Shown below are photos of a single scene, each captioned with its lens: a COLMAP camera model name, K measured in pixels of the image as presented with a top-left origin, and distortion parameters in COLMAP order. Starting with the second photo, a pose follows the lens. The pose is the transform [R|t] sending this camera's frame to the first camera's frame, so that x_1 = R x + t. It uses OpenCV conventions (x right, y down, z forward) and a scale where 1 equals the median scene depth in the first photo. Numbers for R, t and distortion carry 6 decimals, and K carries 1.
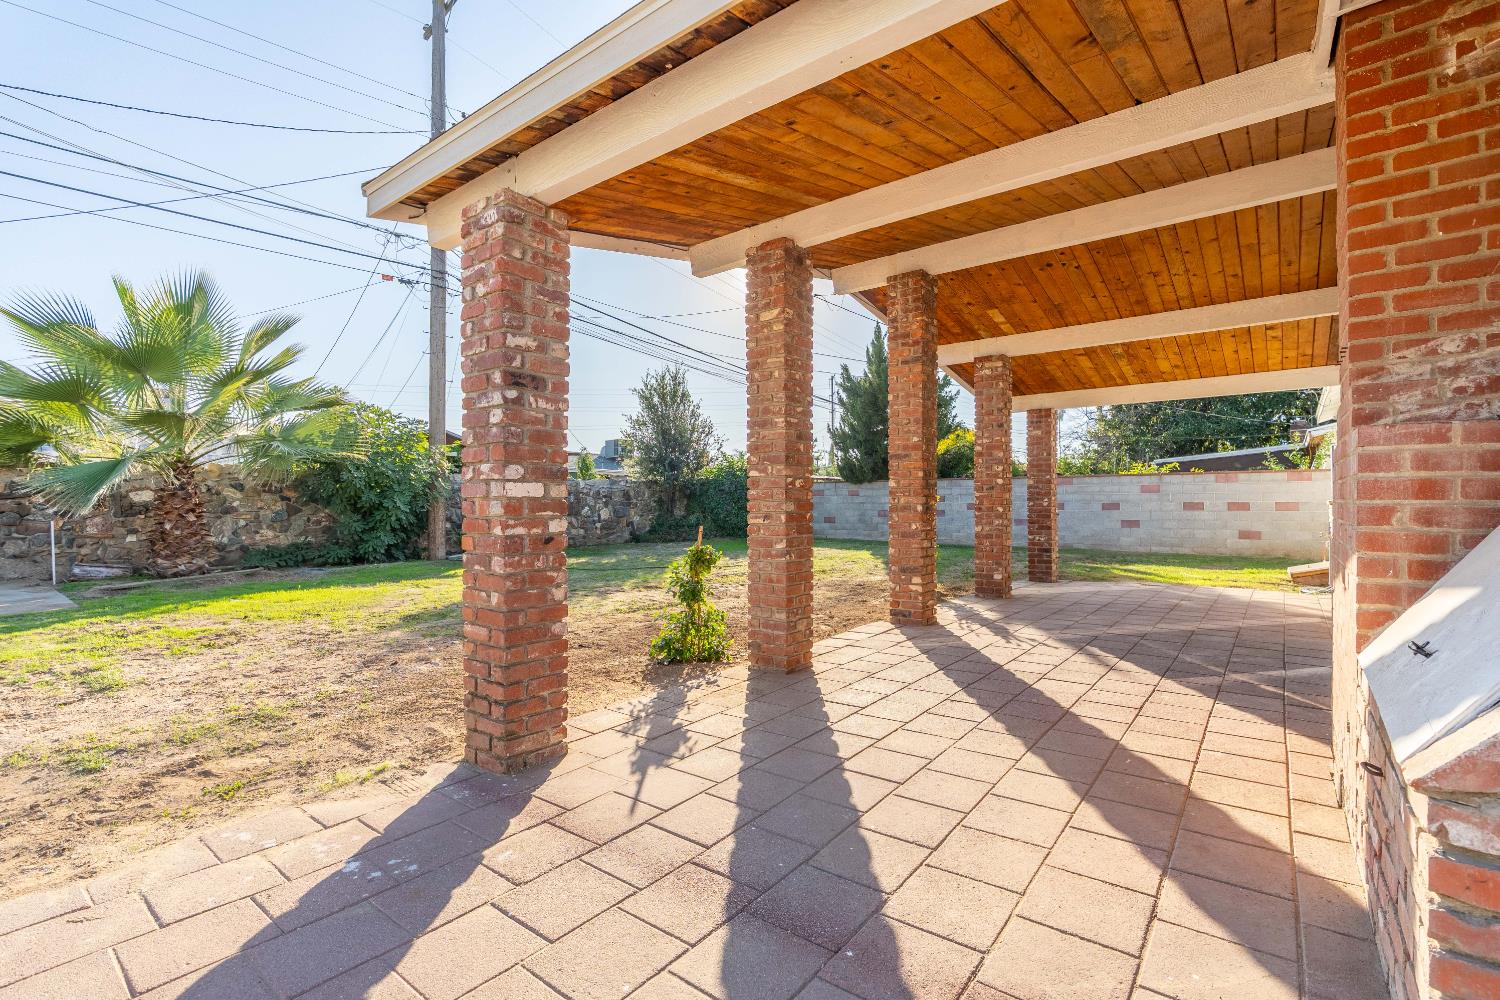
lens RADIAL K [[676.5, 0, 749.3], [0, 676.5, 499.8], [0, 0, 1]] dist [-0.008310, 0.001033]
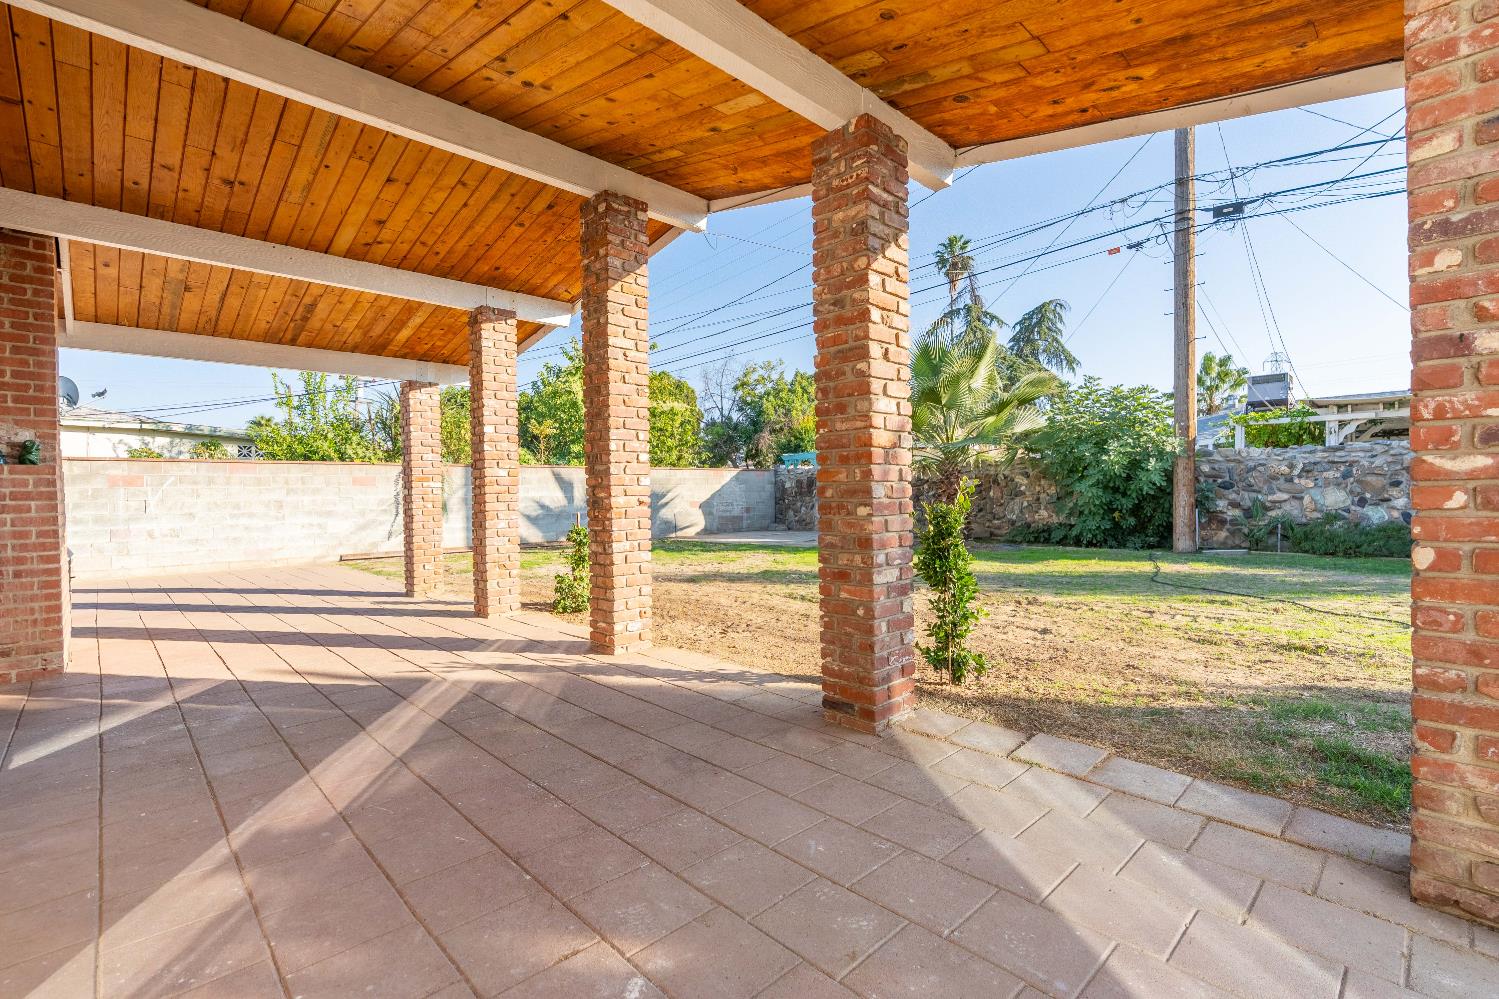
lens RADIAL K [[676.0, 0, 749.4], [0, 676.0, 496.4], [0, 0, 1]] dist [-0.008310, 0.001033]
pose [[-0.146346, 0.007519, -0.989205, 0.159597], [0.017205, 0.999839, 0.005055, 0.001759], [0.989084, -0.016279, -0.146452, 0.202320]]
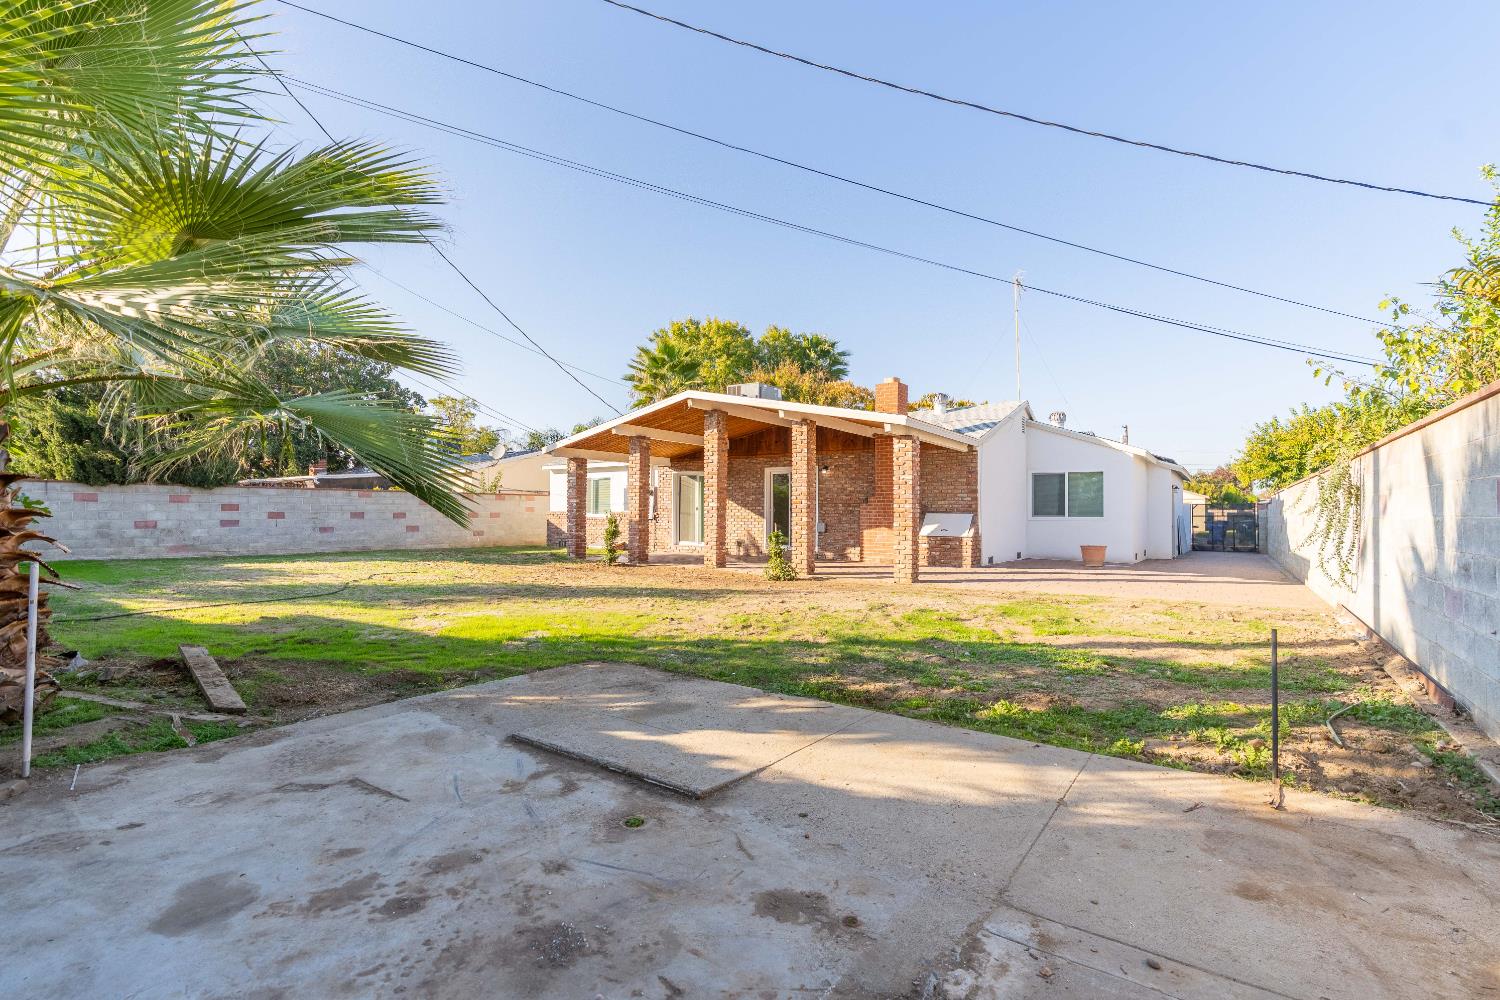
lens RADIAL K [[676.5, 0, 755.6], [0, 676.5, 497.9], [0, 0, 1]] dist [-0.008310, 0.001033]
pose [[-0.061225, 0.025455, 0.997799, -1.575955], [-0.008582, 0.999624, -0.026028, 0.008155], [-0.998087, -0.010157, -0.060984, 0.804458]]
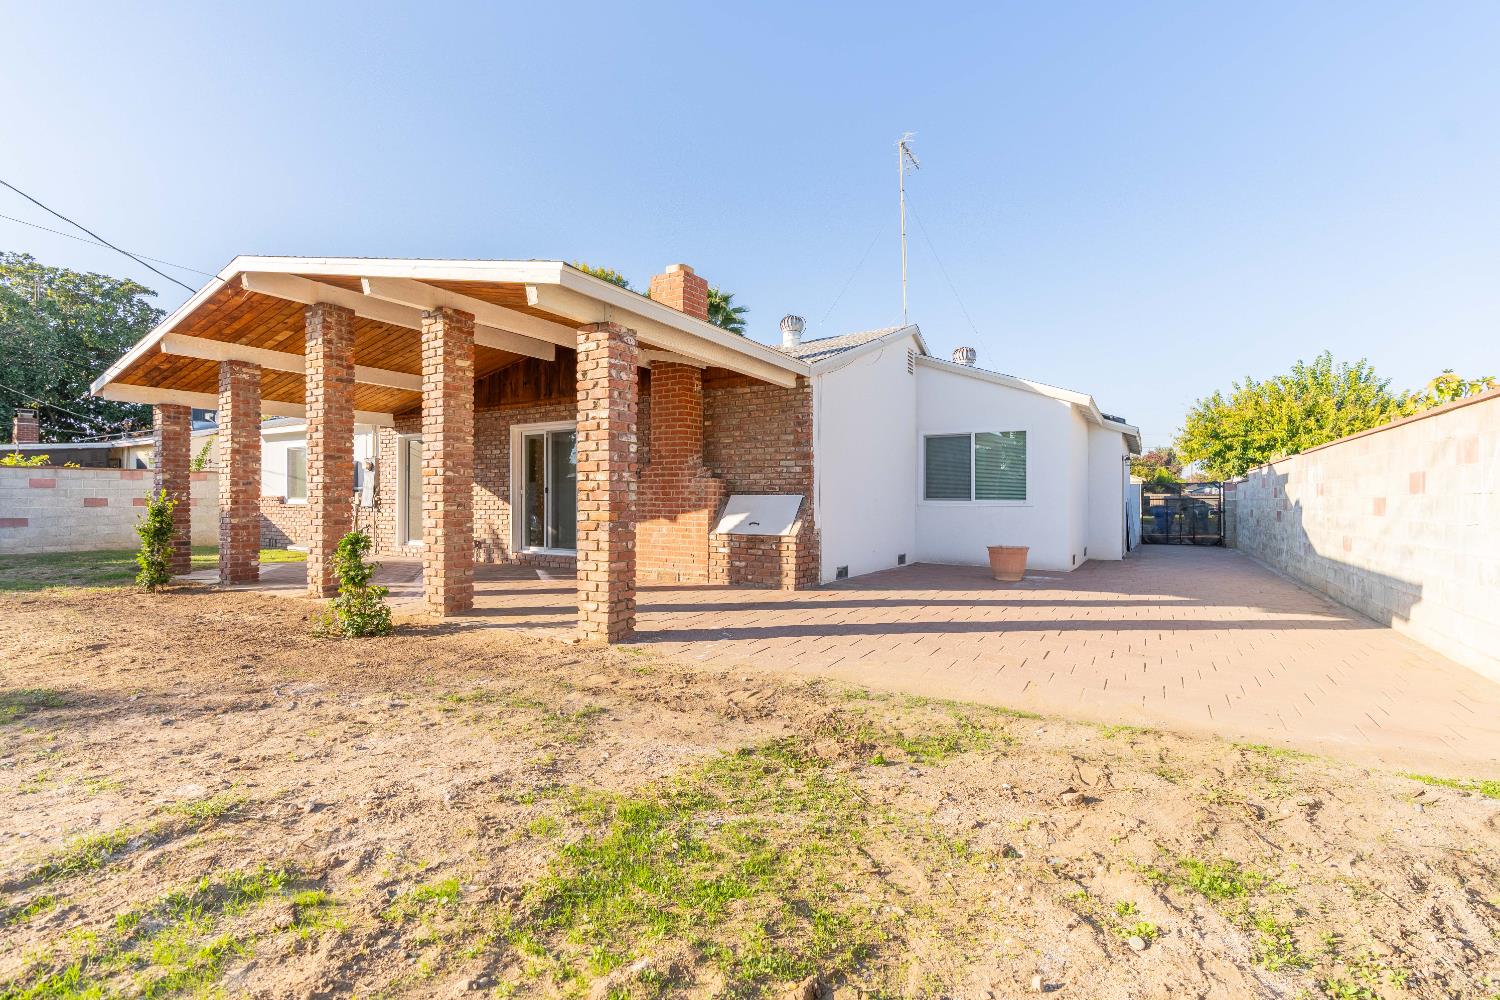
lens RADIAL K [[676.5, 0, 751.7], [0, 676.5, 495.9], [0, 0, 1]] dist [-0.008310, 0.001033]
pose [[-0.134382, 0.008491, 0.990893, -0.835132], [-0.004037, 0.999950, -0.009116, 0.009691], [-0.990921, -0.005225, -0.134341, 0.335250]]
